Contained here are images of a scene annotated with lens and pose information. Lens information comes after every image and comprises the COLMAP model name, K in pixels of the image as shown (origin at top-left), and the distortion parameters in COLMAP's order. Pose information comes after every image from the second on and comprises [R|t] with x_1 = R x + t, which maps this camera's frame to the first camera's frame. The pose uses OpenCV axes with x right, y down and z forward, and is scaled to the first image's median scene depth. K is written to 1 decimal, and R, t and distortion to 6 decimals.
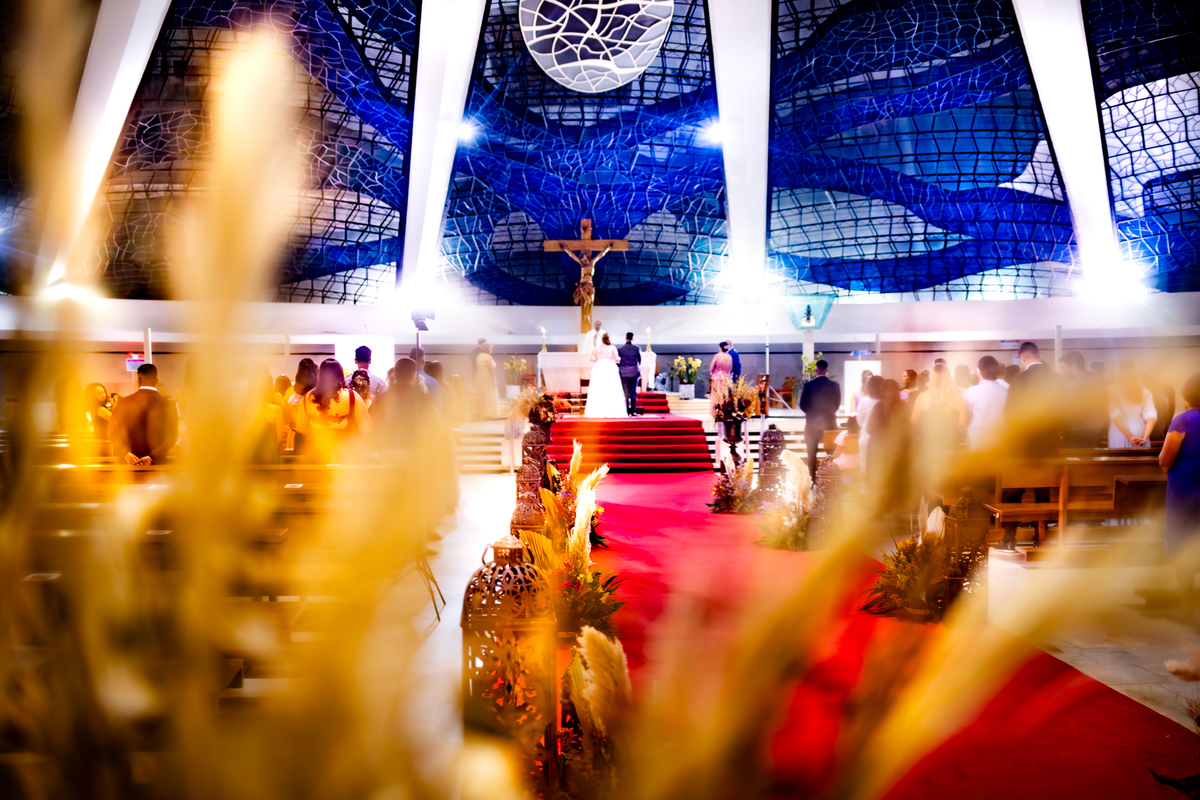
lens RADIAL K [[1261.5, 0, 600.0], [0, 1261.5, 400.0], [0, 0, 1]] dist [-0.056783, 0.023779]
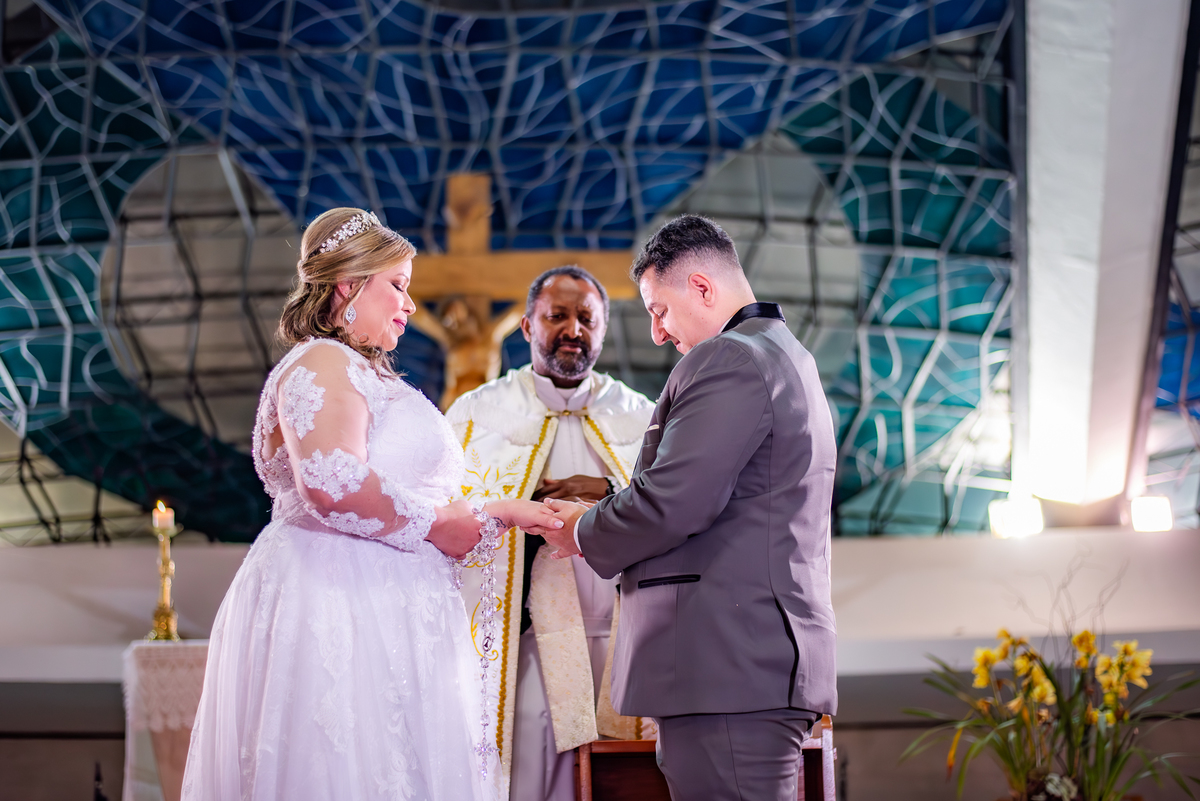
lens RADIAL K [[1928.7, 0, 571.1], [0, 1928.7, 397.1], [0, 0, 1]] dist [-0.094958, -0.047985]
pose [[0.999912, -0.013290, -0.000572, 0.009810], [0.012751, 0.969841, -0.243406, -0.005118], [0.003789, 0.243377, 0.969924, 0.656418]]
